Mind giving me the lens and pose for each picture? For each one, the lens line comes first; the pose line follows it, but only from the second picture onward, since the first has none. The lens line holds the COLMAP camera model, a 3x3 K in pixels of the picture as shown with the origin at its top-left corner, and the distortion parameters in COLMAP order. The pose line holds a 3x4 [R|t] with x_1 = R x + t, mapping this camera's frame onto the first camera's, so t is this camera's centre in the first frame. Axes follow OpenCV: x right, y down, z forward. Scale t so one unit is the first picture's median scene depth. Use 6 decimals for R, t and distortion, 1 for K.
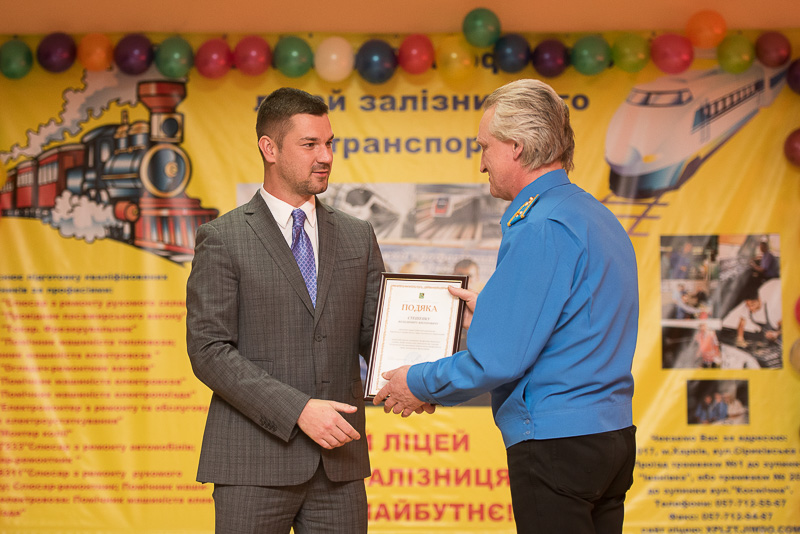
lens RADIAL K [[1946.2, 0, 395.8], [0, 1946.2, 260.8], [0, 0, 1]] dist [-0.046012, 0.000000]
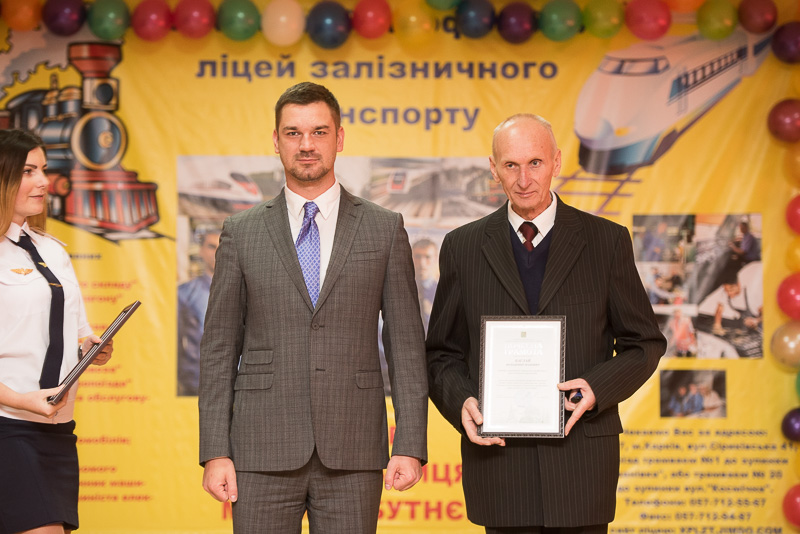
lens RADIAL K [[2313.8, 0, 396.7], [0, 2313.8, 265.0], [0, 0, 1]] dist [0.177236, 0.000000]
pose [[0.999815, 0.005300, 0.018508, 0.002474], [-0.005530, 0.999908, 0.012385, -0.001987], [-0.018441, -0.012485, 0.999752, -0.105787]]
